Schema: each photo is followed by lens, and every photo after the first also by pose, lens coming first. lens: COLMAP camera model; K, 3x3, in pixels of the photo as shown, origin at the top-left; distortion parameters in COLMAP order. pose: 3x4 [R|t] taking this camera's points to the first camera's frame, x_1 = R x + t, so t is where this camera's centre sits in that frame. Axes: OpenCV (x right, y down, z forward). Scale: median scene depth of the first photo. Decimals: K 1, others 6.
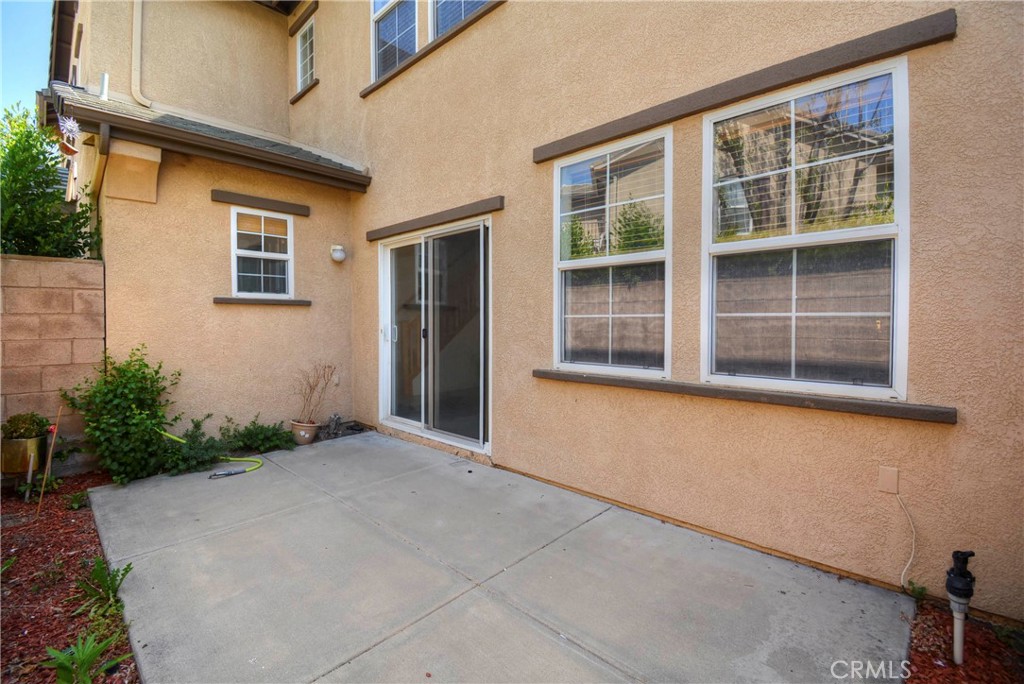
lens RADIAL K [[446.6, 0, 504.9], [0, 446.6, 335.0], [0, 0, 1]] dist [-0.019691, -0.002846]
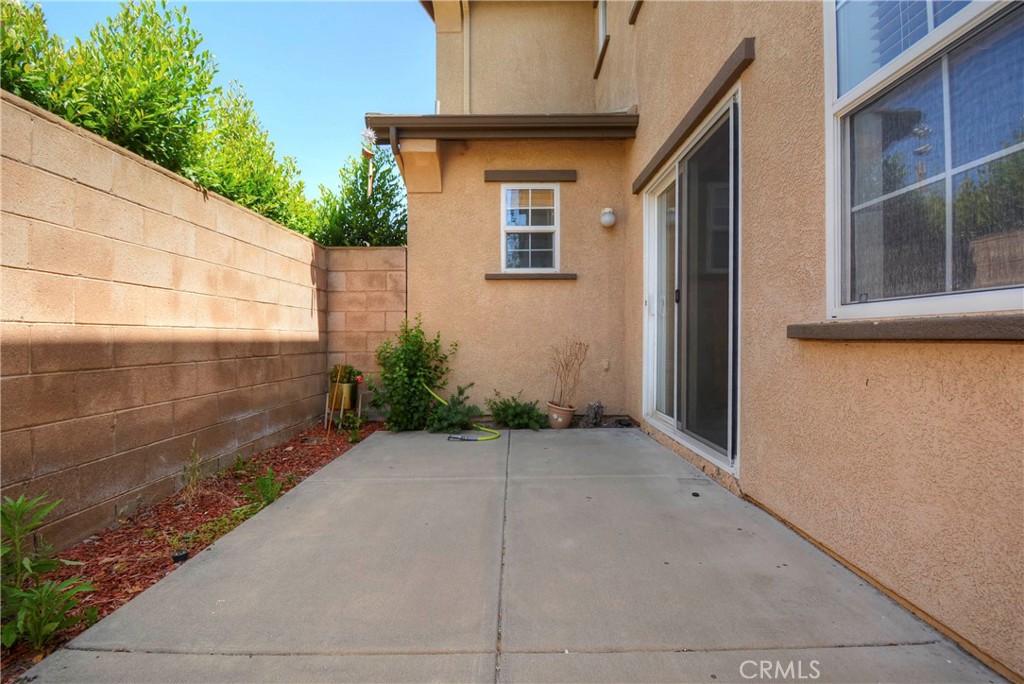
lens RADIAL K [[464.9, 0, 514.5], [0, 464.9, 342.5], [0, 0, 1]] dist [0.004271, -0.008349]
pose [[0.689192, 0.007954, -0.724535, 0.202797], [-0.022481, 0.999693, -0.010410, 0.094146], [0.724230, 0.023462, 0.689159, 0.321653]]
